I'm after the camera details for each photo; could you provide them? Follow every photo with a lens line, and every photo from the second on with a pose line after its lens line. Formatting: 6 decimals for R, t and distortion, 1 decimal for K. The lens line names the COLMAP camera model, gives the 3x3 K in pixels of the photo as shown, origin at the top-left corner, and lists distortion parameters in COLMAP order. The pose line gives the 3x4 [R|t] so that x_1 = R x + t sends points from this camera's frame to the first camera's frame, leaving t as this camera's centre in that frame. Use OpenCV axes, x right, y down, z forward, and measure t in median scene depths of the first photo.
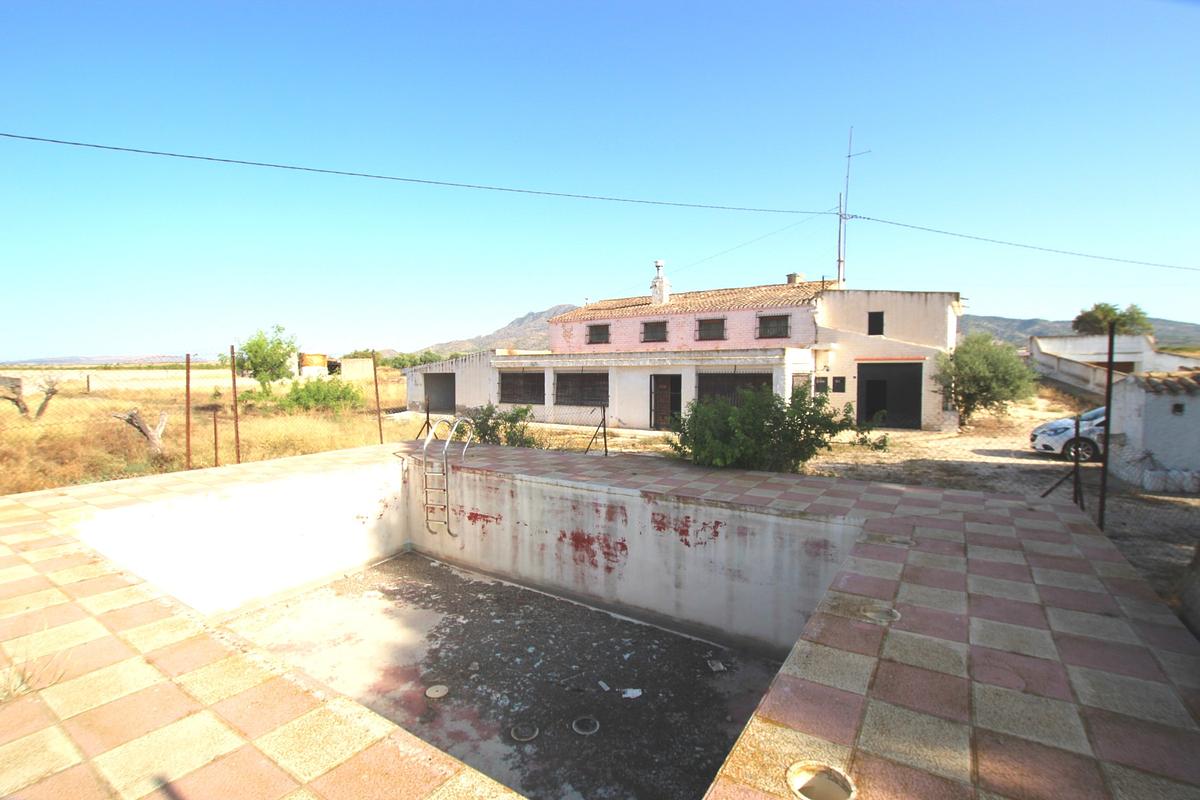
lens RADIAL K [[555.5, 0, 601.1], [0, 555.5, 399.8], [0, 0, 1]] dist [-0.028820, 0.002073]
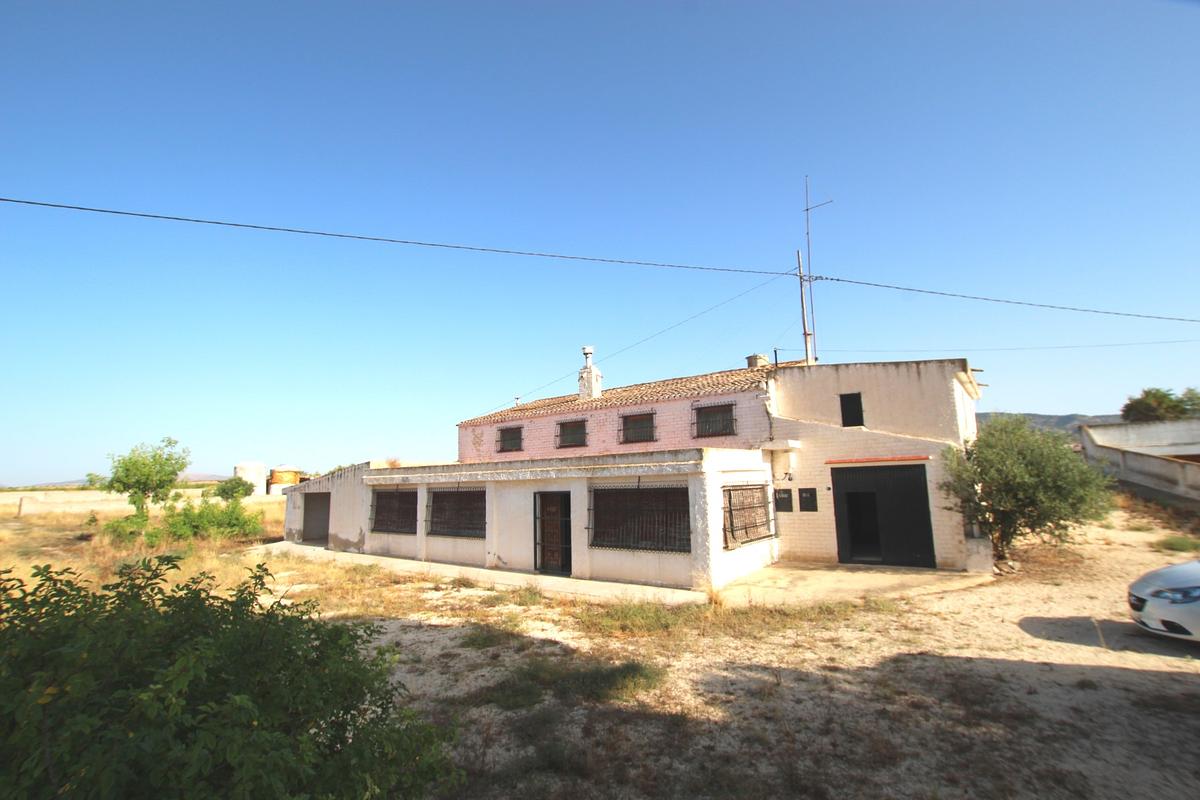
lens RADIAL K [[555.5, 0, 600.3], [0, 555.5, 401.4], [0, 0, 1]] dist [-0.028820, 0.002073]
pose [[0.998436, -0.030705, -0.046722, 0.206541], [0.021043, 0.980621, -0.194781, -0.019023], [0.051798, 0.193493, 0.979733, 0.286739]]
